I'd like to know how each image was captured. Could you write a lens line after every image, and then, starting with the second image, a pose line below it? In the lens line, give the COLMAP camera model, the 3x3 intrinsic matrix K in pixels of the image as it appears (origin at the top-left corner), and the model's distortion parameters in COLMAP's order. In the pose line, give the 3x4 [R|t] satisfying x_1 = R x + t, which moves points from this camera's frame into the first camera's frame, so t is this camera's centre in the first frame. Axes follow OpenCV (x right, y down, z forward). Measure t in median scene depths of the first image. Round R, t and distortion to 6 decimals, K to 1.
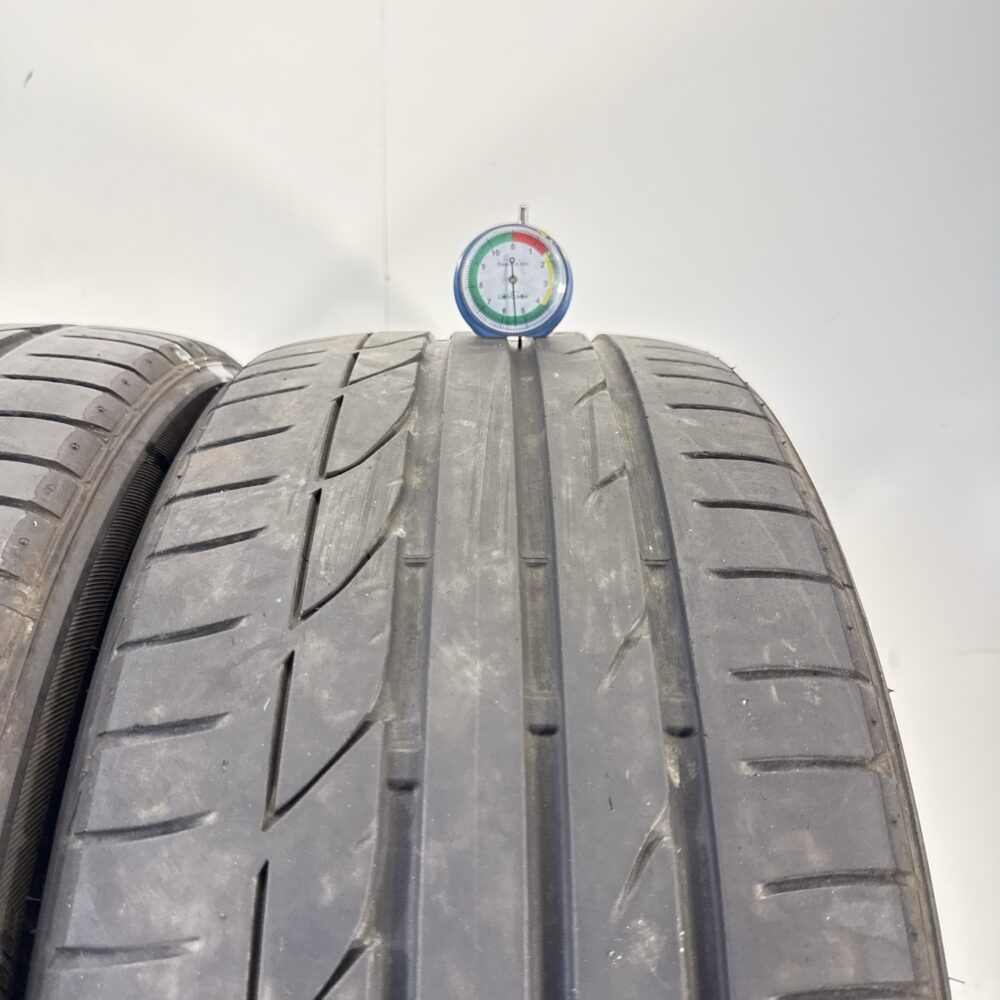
lens RADIAL K [[900.5, 0, 500.0], [0, 900.5, 500.0], [0, 0, 1]] dist [0.130265, -0.313863]
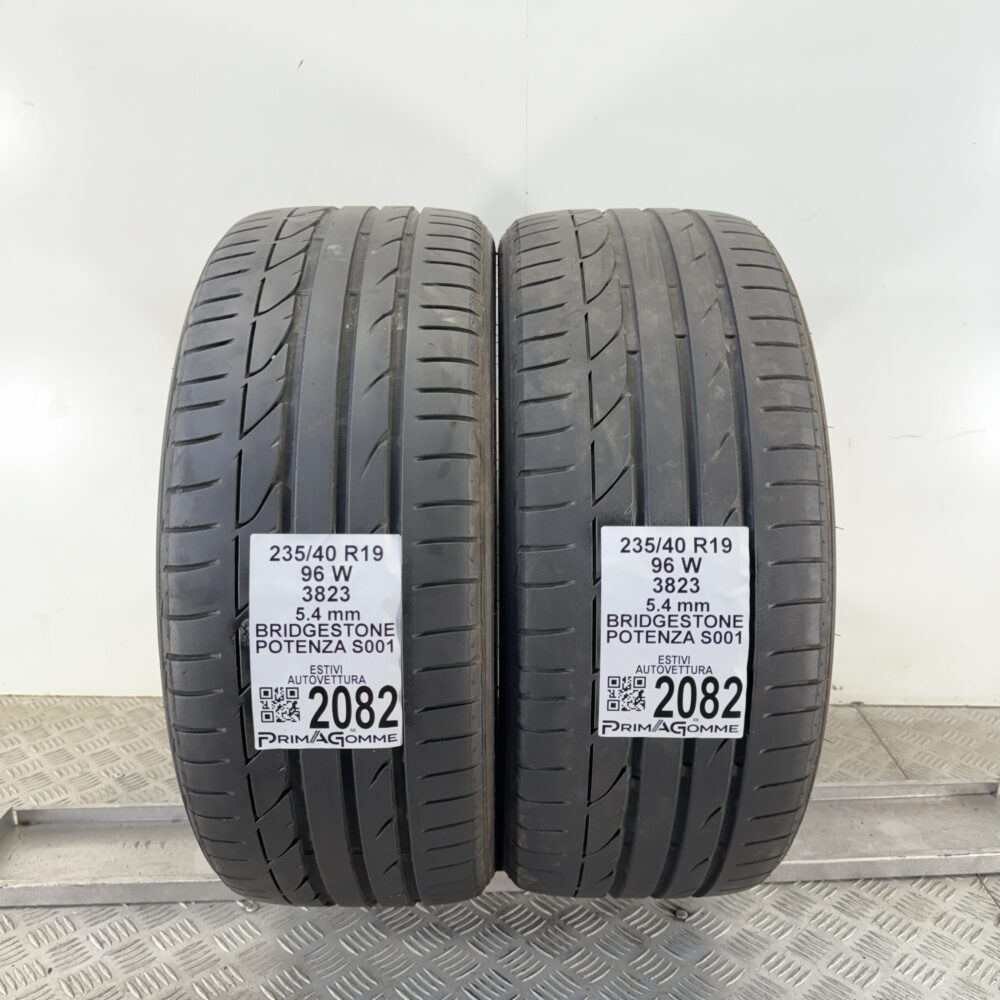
lens RADIAL K [[900.5, 0, 500.0], [0, 900.5, 500.0], [0, 0, 1]] dist [0.130265, -0.313863]
pose [[0.999921, -0.008183, -0.009535, -0.442660], [0.008701, 0.998413, 0.055635, 0.543565], [0.009065, -0.055714, 0.998406, -1.655917]]
